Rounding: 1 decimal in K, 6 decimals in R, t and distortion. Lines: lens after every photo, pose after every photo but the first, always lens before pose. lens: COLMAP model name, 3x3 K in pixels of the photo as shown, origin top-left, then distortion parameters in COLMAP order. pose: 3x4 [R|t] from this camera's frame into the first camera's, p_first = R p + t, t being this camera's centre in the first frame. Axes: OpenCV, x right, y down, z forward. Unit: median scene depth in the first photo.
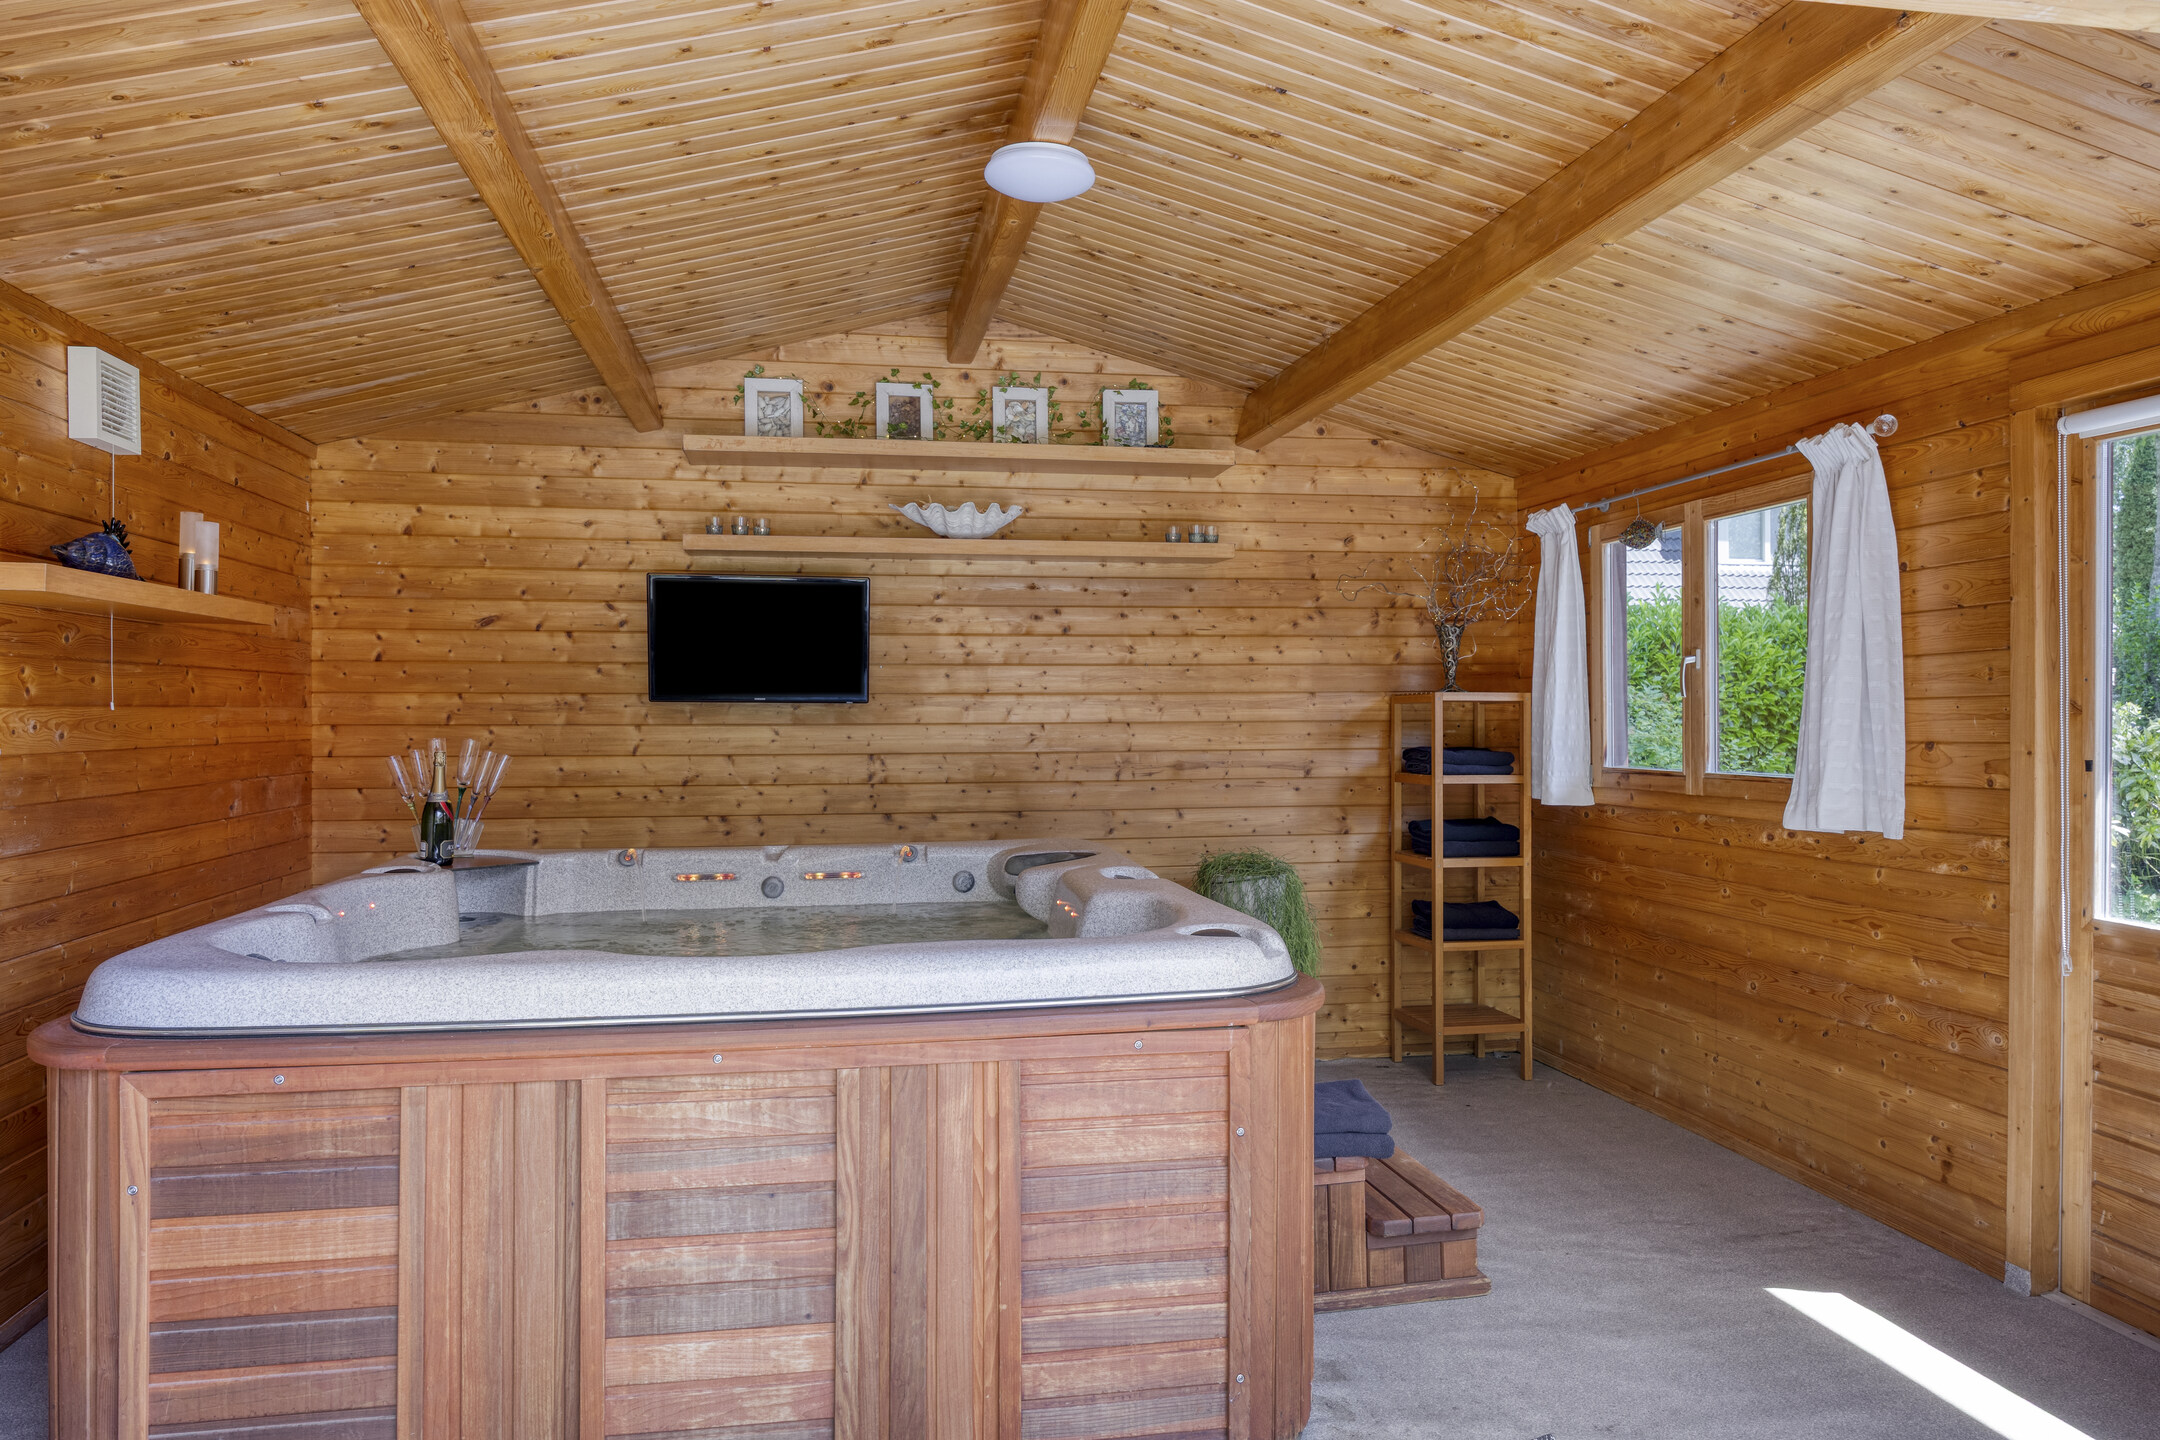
lens RADIAL K [[1399.6, 0, 1080.0], [0, 1399.6, 720.0], [0, 0, 1]] dist [0.004845, 0.001516]
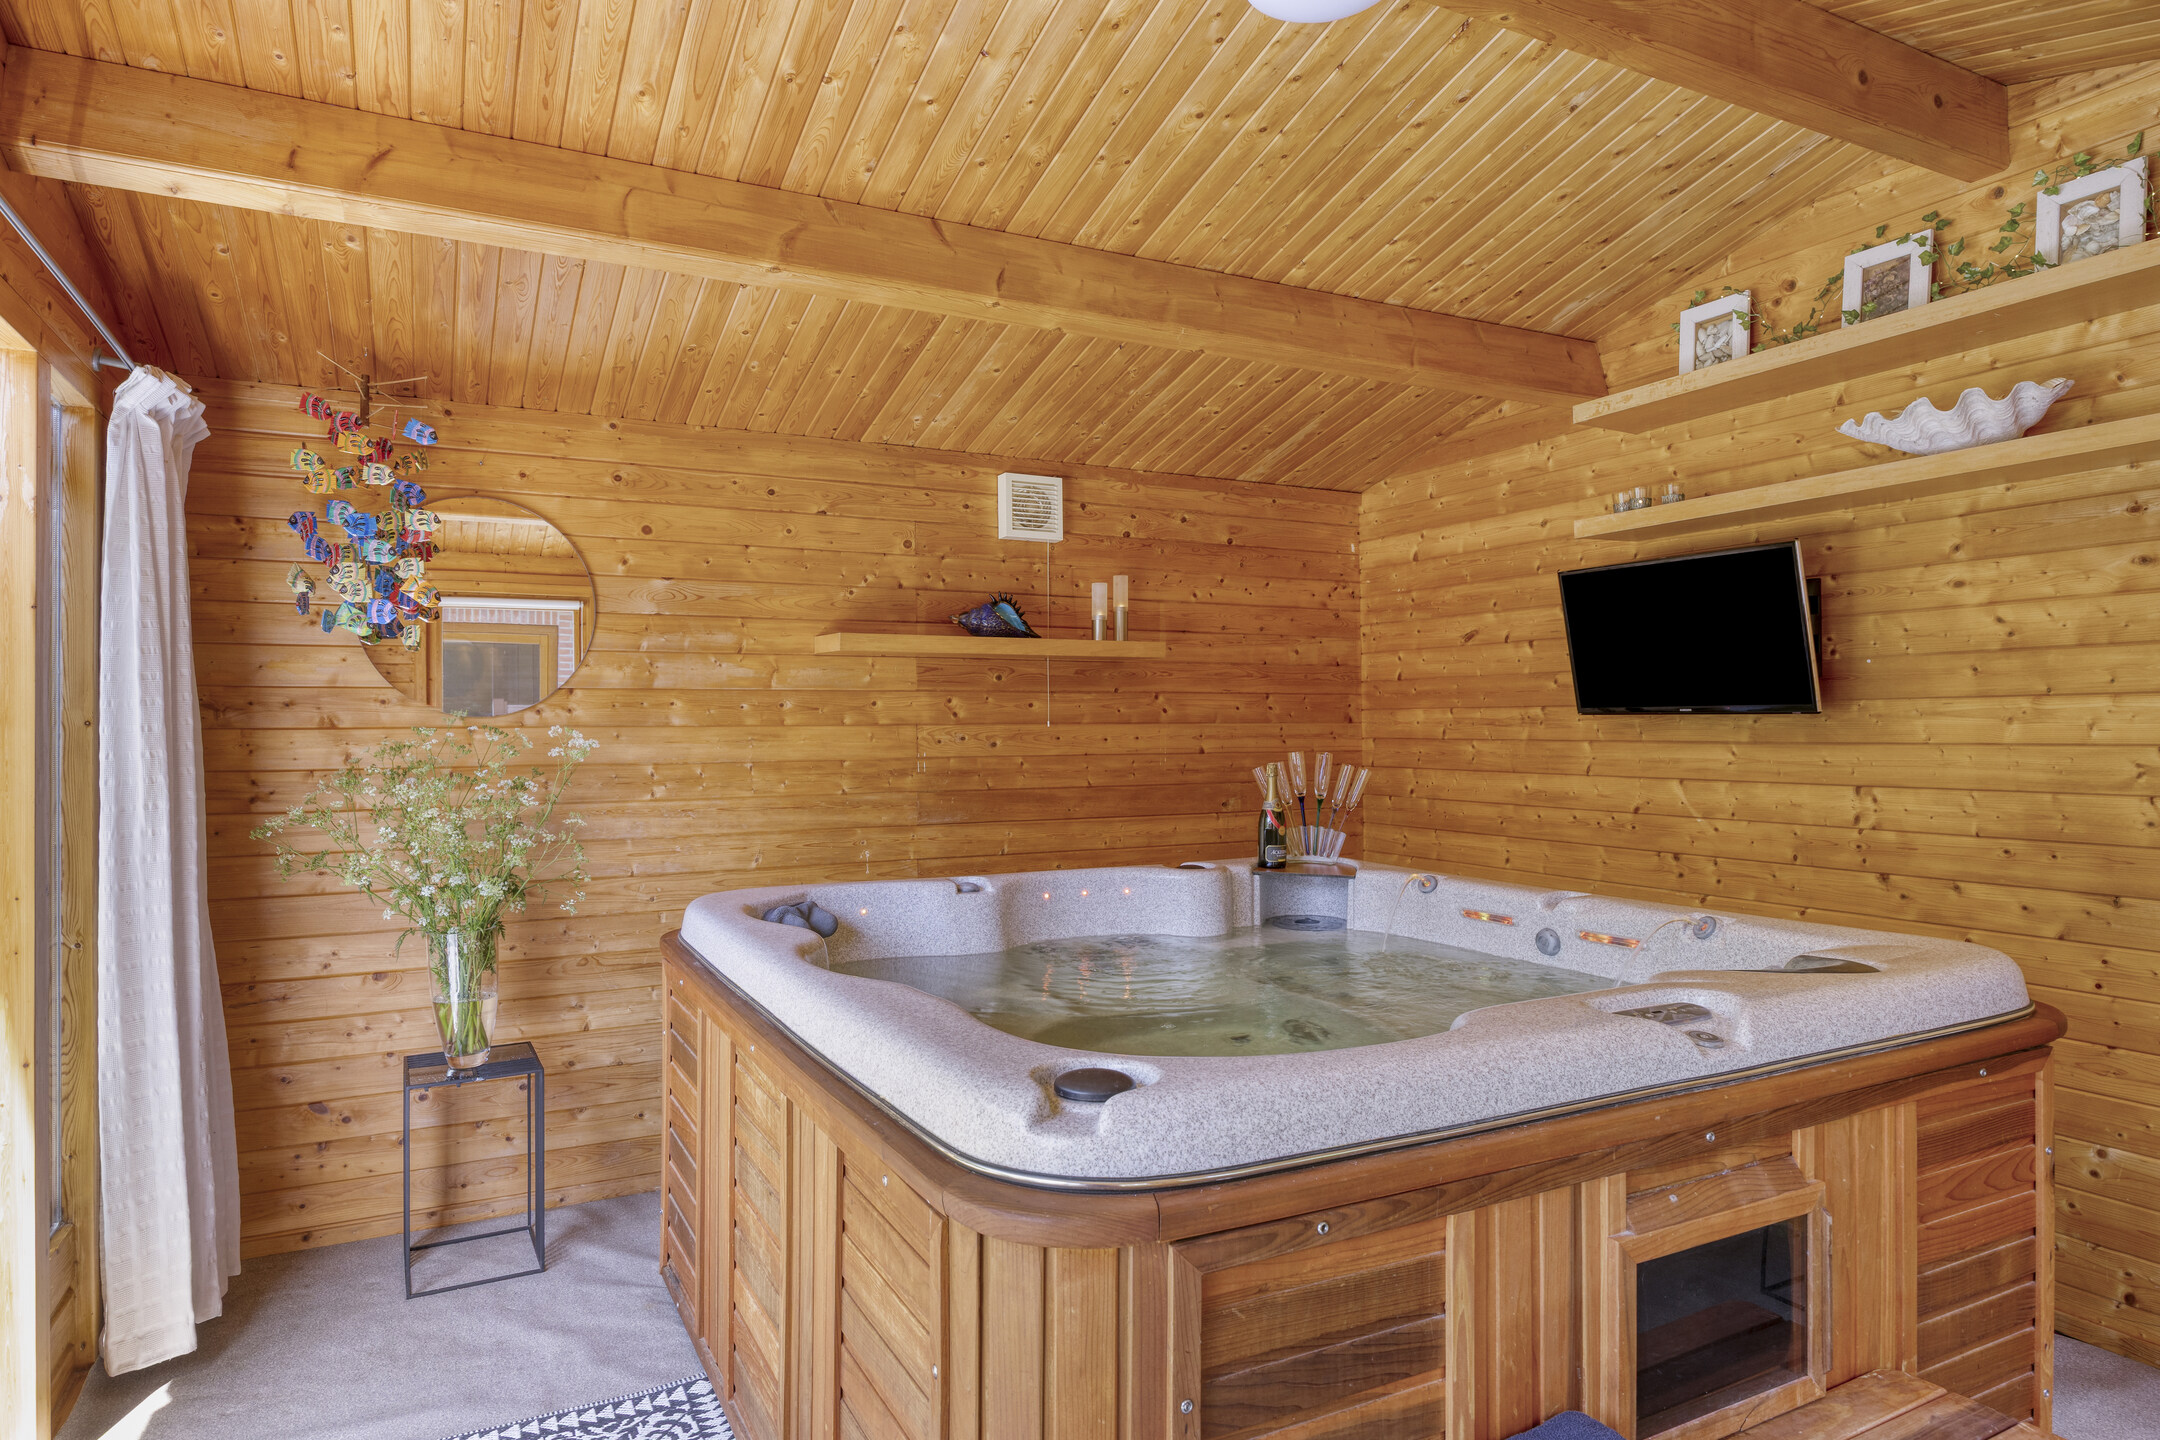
lens RADIAL K [[1267.2, 0, 1080.0], [0, 1267.2, 720.0], [0, 0, 1]] dist [-0.004538, -0.002675]
pose [[0.285034, -0.005979, -0.958499, 0.359907], [-0.002325, 0.999973, -0.006929, -0.003427], [0.958515, 0.004204, 0.285012, 0.463455]]
